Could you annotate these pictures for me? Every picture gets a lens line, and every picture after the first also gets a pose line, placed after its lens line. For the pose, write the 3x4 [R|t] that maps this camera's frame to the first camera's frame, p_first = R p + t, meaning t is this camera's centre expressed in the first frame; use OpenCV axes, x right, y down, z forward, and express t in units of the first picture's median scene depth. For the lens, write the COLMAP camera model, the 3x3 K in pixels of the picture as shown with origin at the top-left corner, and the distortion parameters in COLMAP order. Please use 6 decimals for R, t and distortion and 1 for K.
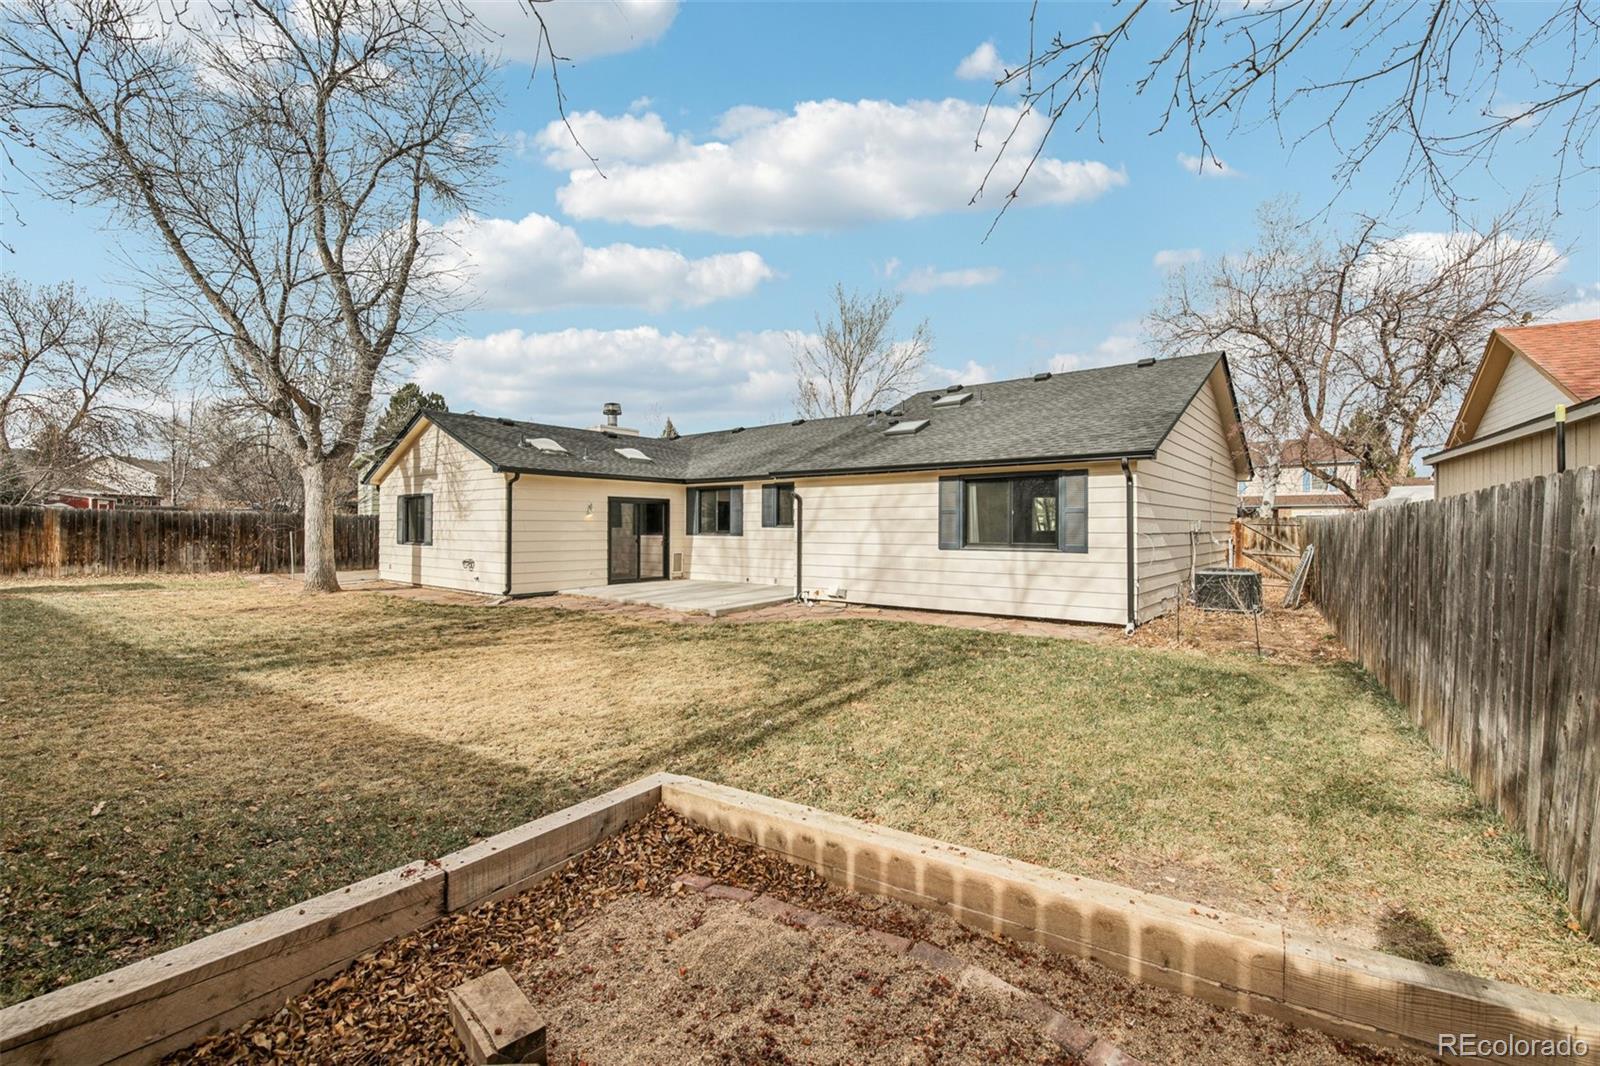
lens RADIAL K [[694.5, 0, 798.6], [0, 694.5, 532.3], [0, 0, 1]] dist [-0.010366, -0.002567]
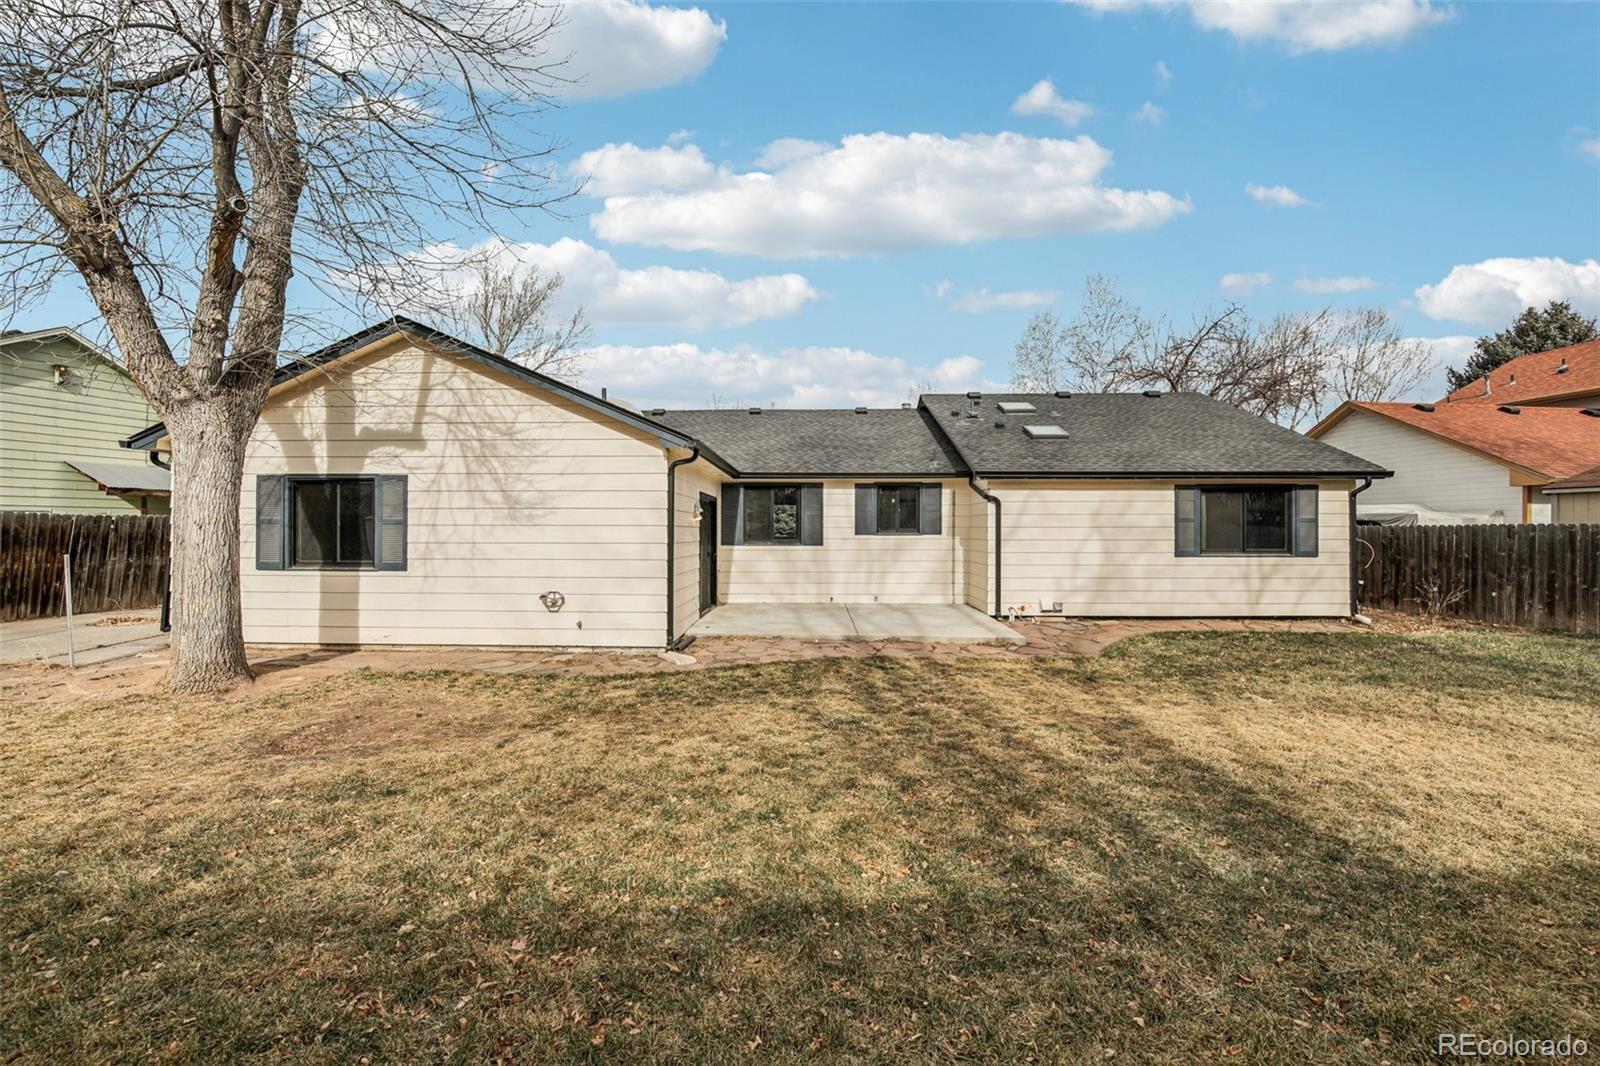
lens RADIAL K [[694.5, 0, 799.6], [0, 694.5, 534.8], [0, 0, 1]] dist [-0.010366, -0.002567]
pose [[0.796217, -0.004653, 0.604993, -0.733516], [0.005256, 0.999986, 0.000774, -0.009552], [-0.604989, 0.002563, 0.796230, 0.455663]]
